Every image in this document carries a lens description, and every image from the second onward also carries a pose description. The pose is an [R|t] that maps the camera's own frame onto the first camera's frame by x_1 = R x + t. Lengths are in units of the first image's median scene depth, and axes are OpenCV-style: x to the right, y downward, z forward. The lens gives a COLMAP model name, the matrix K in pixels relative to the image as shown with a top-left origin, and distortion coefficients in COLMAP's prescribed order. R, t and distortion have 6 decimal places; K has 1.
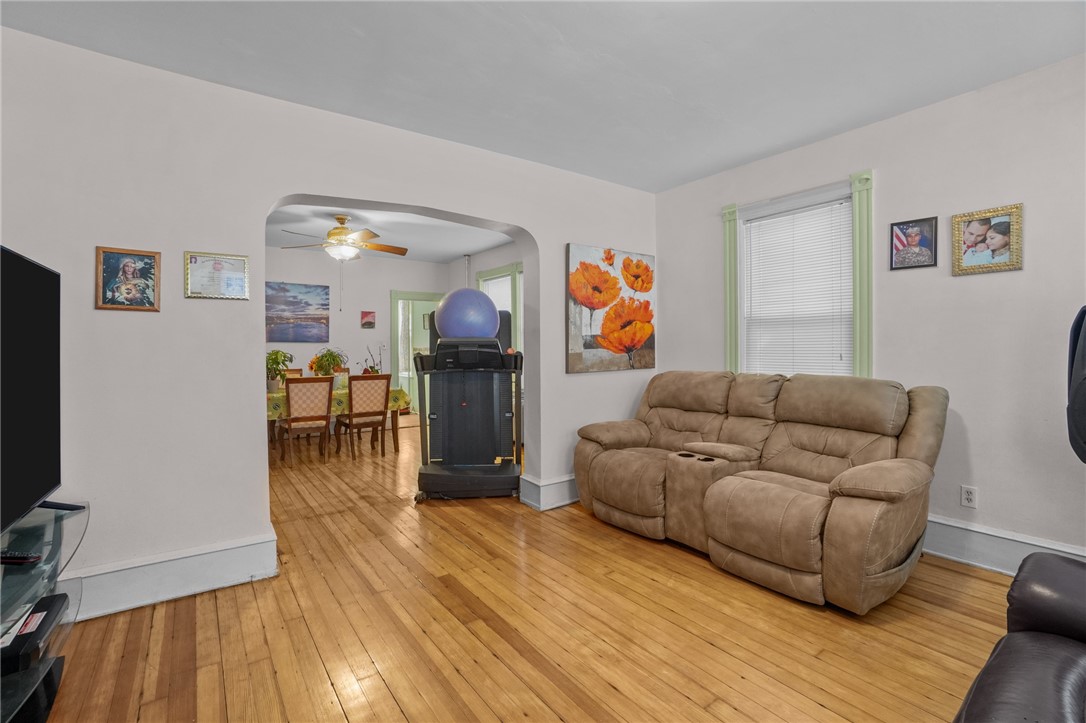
lens RADIAL K [[489.4, 0, 543.0], [0, 489.4, 361.5], [0, 0, 1]] dist [0.020271, 0.000055]
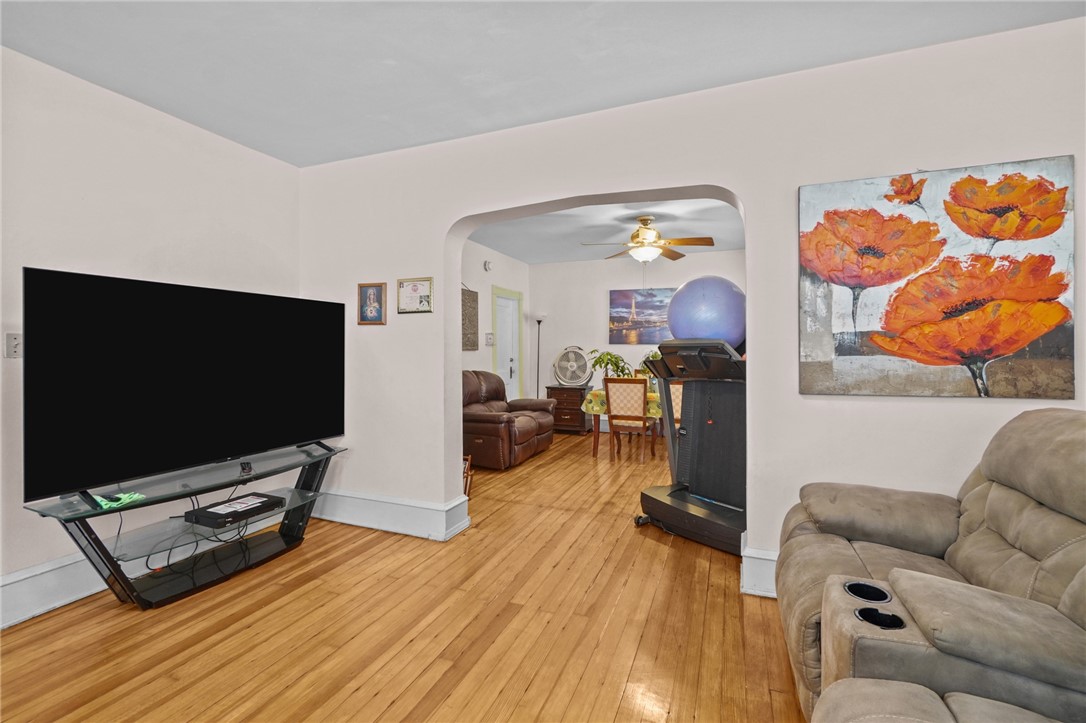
lens RADIAL K [[489.4, 0, 543.0], [0, 489.4, 361.5], [0, 0, 1]] dist [0.020271, 0.000055]
pose [[0.548363, 0.026323, -0.835826, 0.382824], [-0.027281, 0.999536, 0.013580, -0.016401], [0.835795, 0.015355, 0.548826, 0.360799]]
